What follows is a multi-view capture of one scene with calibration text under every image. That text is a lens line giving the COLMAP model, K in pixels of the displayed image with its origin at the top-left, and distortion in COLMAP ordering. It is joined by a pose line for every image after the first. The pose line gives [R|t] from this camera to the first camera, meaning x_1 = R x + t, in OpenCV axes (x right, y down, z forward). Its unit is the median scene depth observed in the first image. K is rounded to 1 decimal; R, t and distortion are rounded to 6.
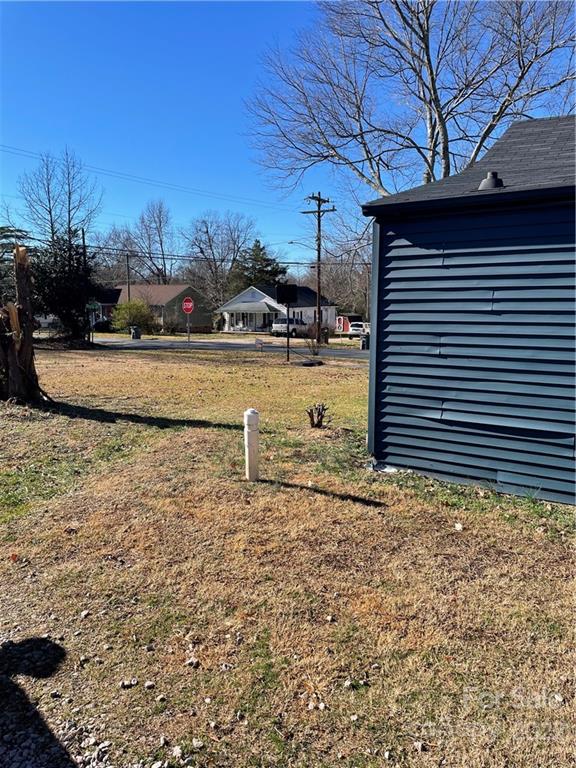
lens RADIAL K [[582.8, 0, 288.0], [0, 582.8, 384.0], [0, 0, 1]] dist [0.096224, -0.126010]
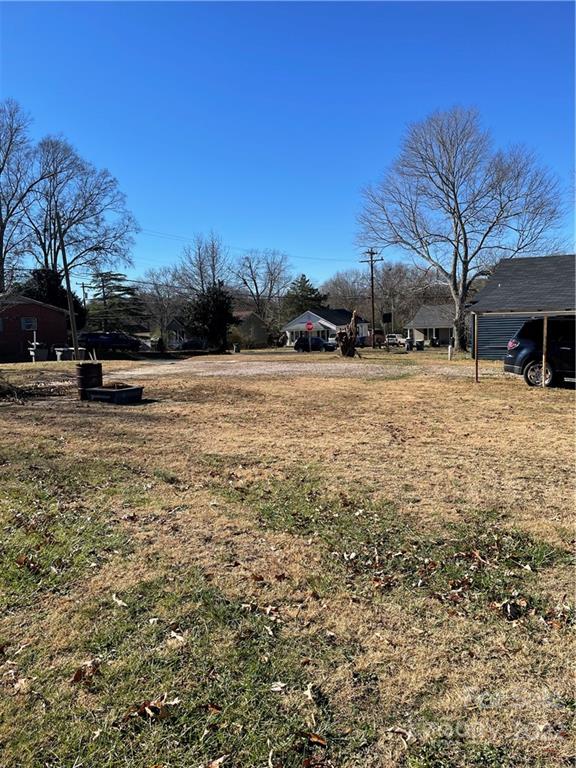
lens RADIAL K [[582.8, 0, 288.0], [0, 582.8, 384.0], [0, 0, 1]] dist [0.096224, -0.126010]
pose [[0.999278, -0.037819, 0.003678, -0.117644], [0.037917, 0.998777, -0.031734, 0.038983], [-0.002473, 0.031850, 0.999490, -0.319063]]
